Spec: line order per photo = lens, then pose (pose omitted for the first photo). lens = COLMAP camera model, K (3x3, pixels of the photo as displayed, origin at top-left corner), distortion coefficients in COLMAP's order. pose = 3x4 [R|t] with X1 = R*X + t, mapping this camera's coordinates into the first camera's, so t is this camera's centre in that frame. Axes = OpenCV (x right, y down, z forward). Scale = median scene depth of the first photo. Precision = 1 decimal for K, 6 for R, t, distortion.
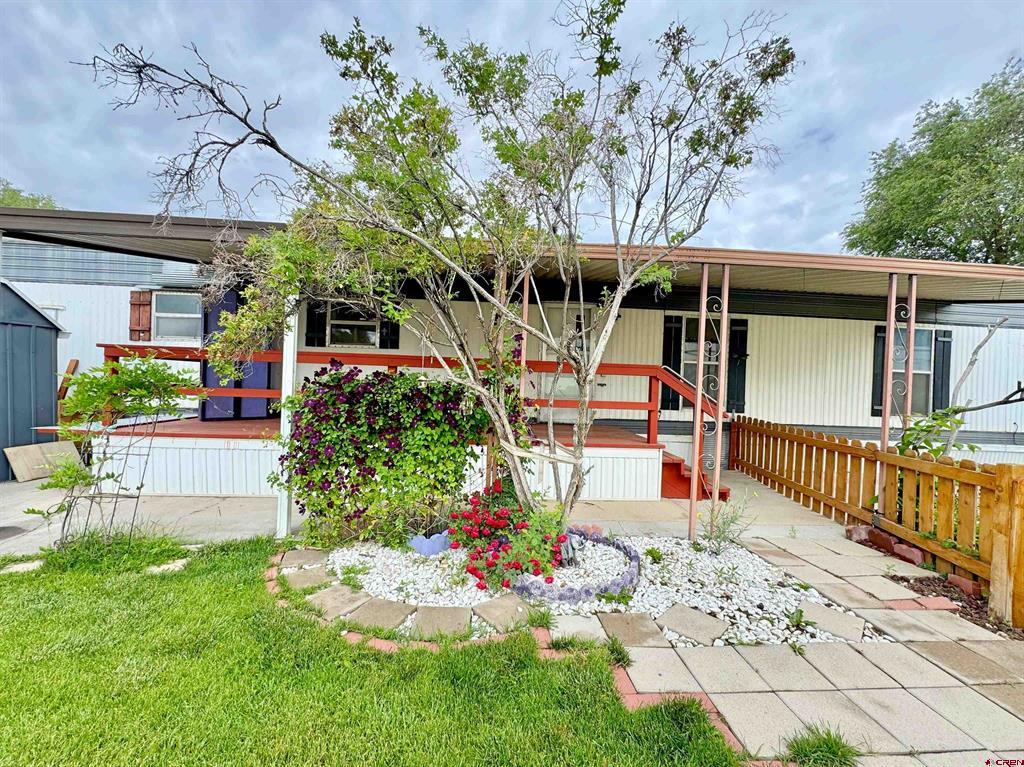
lens RADIAL K [[410.1, 0, 511.3], [0, 410.1, 381.9], [0, 0, 1]] dist [-0.000291, 0.000280]
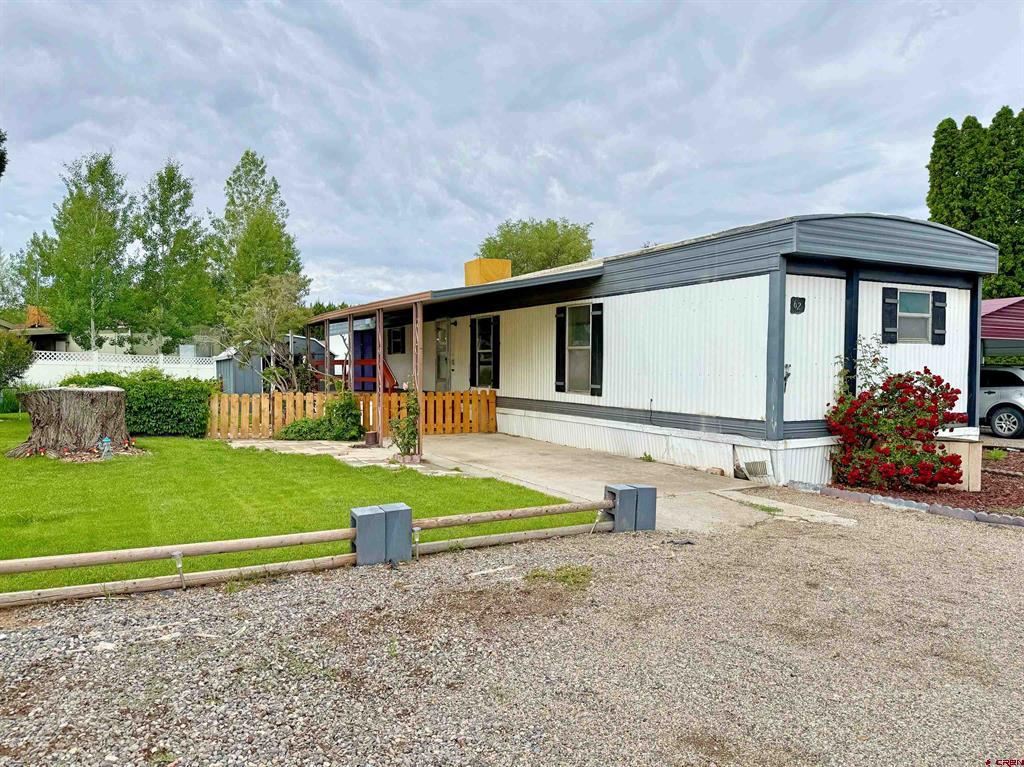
lens RADIAL K [[725.1, 0, 511.1], [0, 725.1, 385.4], [0, 0, 1]] dist [0.072465, -0.078304]
pose [[0.419390, -0.012100, -0.907726, 2.656616], [0.002983, 0.999924, -0.011950, 0.092800], [0.907801, 0.002304, 0.419394, 0.090329]]
